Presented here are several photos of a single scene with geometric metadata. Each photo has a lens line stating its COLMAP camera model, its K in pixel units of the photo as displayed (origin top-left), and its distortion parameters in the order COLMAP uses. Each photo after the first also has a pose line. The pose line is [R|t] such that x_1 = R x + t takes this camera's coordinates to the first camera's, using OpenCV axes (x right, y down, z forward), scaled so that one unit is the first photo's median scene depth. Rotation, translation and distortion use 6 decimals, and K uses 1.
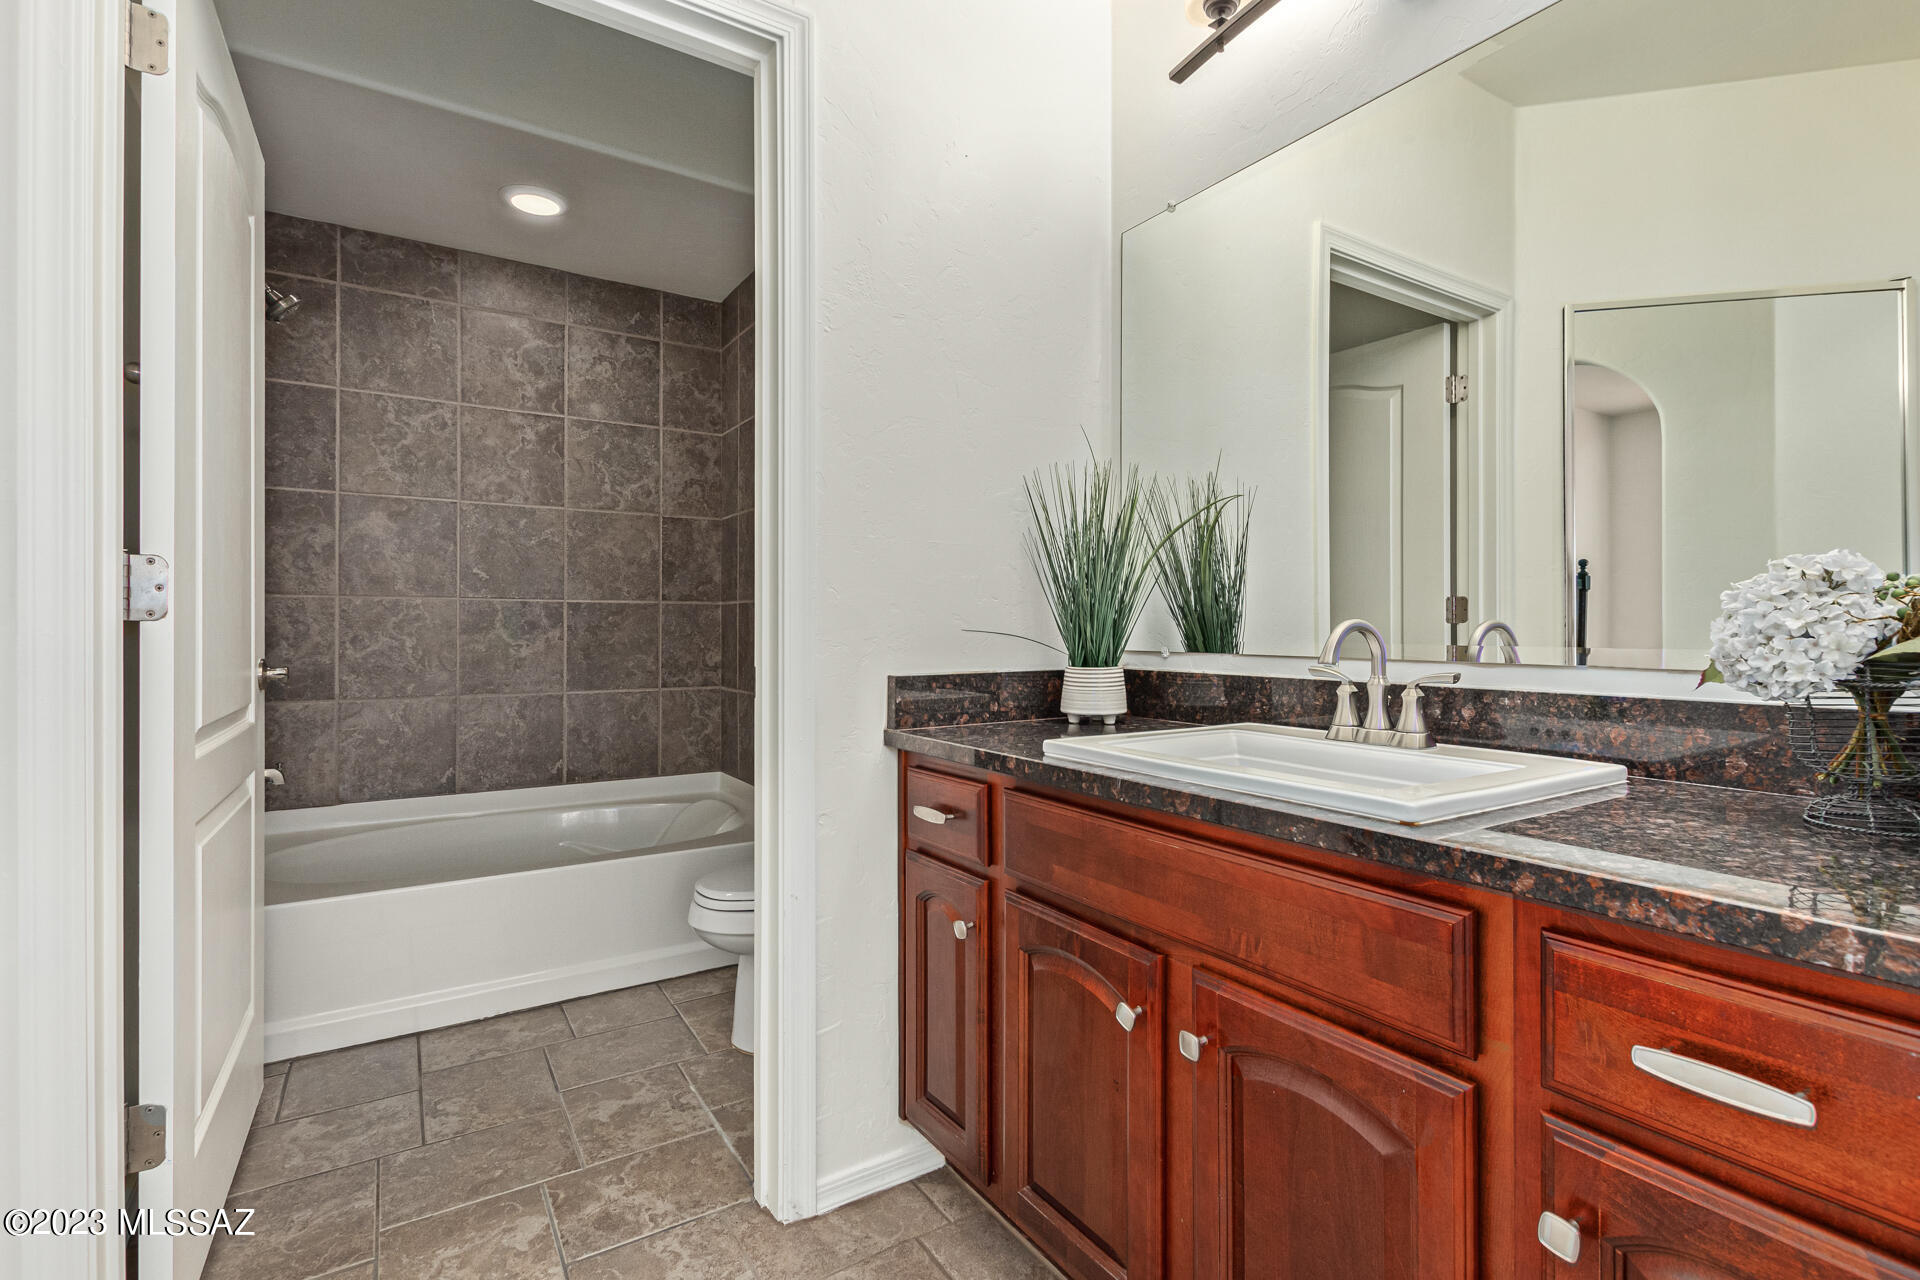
lens RADIAL K [[886.7, 0, 962.9], [0, 886.7, 626.7], [0, 0, 1]] dist [0.005877, -0.001111]
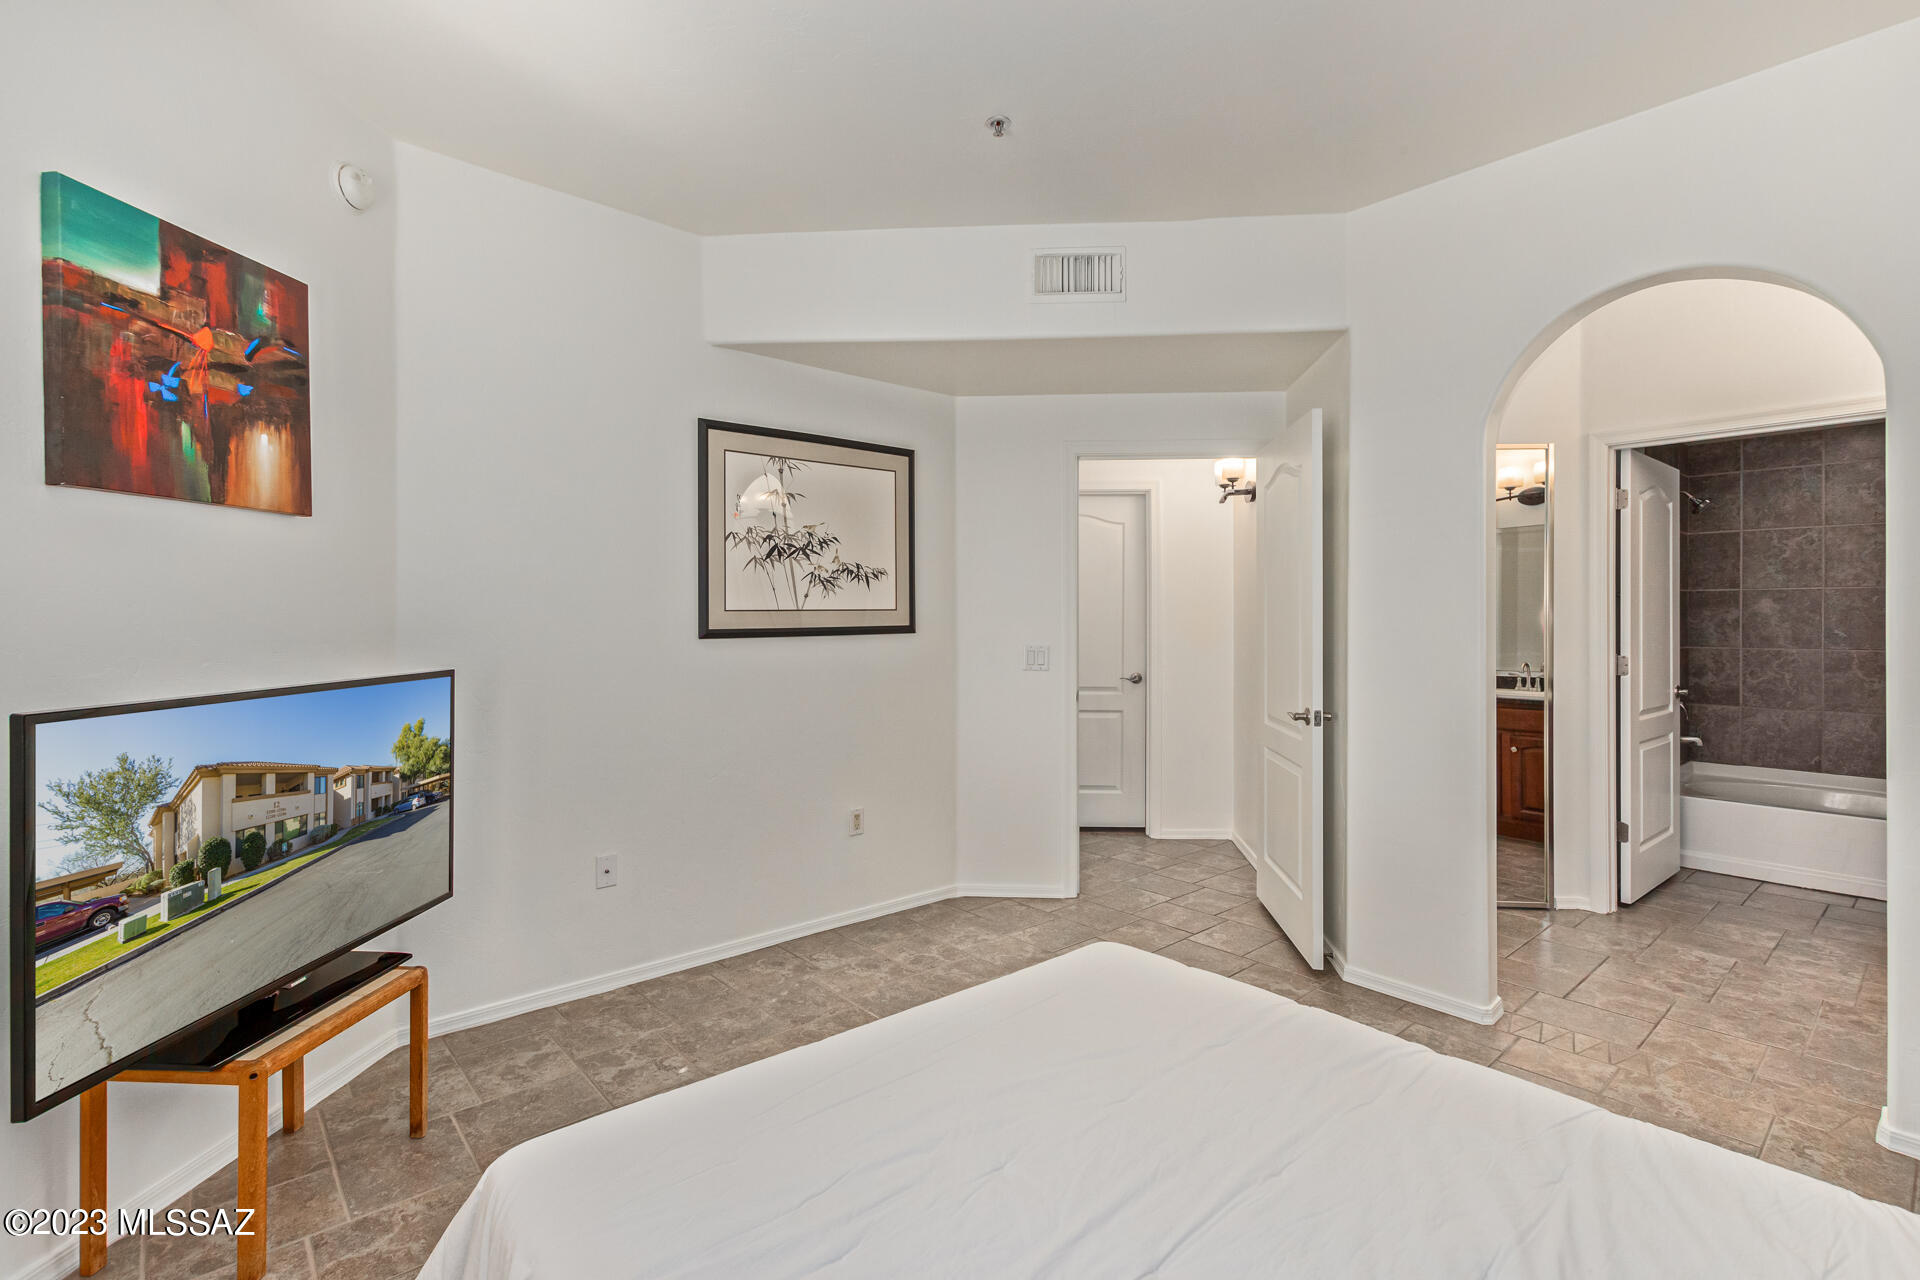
lens RADIAL K [[886.7, 0, 963.7], [0, 886.7, 620.8], [0, 0, 1]] dist [0.005877, -0.001111]
pose [[0.139158, -0.002286, -0.990268, 0.825778], [0.000838, 0.999997, -0.002191, -0.084572], [0.990270, -0.000525, 0.139159, -0.771037]]
